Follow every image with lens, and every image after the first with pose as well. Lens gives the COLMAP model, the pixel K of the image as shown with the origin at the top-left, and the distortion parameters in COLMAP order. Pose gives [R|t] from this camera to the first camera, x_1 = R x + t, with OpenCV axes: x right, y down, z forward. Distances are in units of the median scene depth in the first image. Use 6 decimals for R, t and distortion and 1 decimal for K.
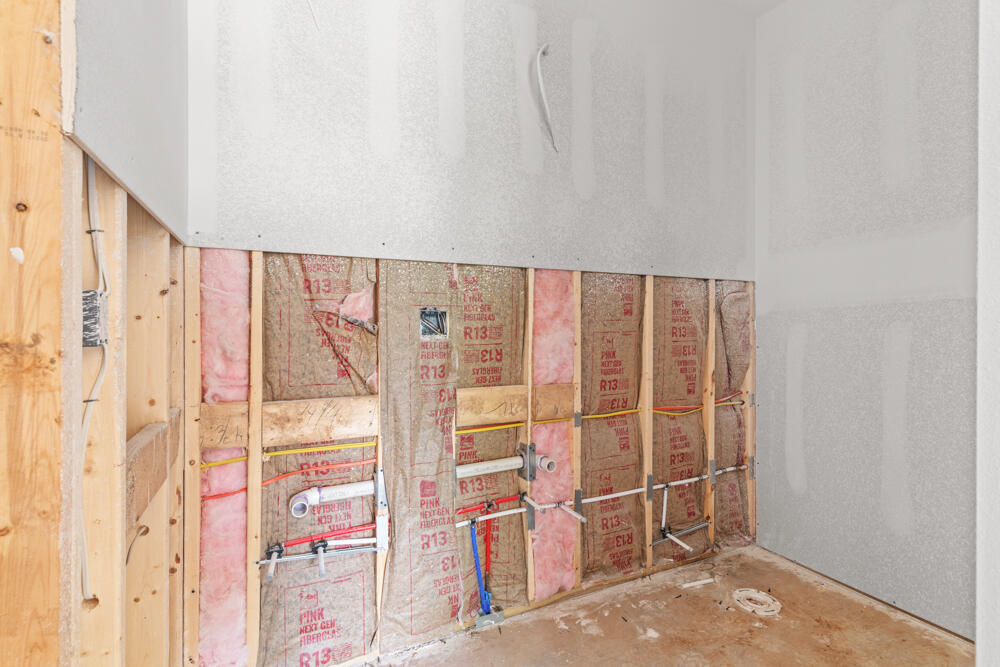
lens RADIAL K [[472.4, 0, 499.5], [0, 472.4, 325.9], [0, 0, 1]] dist [0.001880, 0.000702]
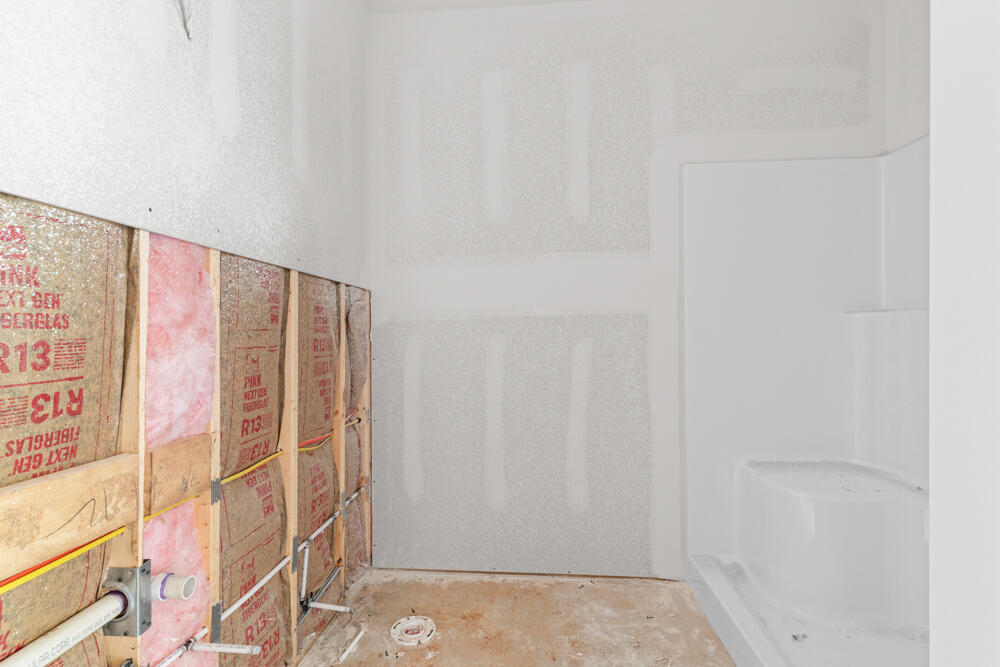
lens RADIAL K [[471.5, 0, 500.0], [0, 471.5, 333.5], [0, 0, 1]] dist [0.000860, 0.000314]
pose [[0.509967, 0.002886, 0.860189, -0.171963], [0.001091, 0.999991, -0.004002, -0.003905], [-0.860193, 0.002979, 0.509959, 0.358816]]
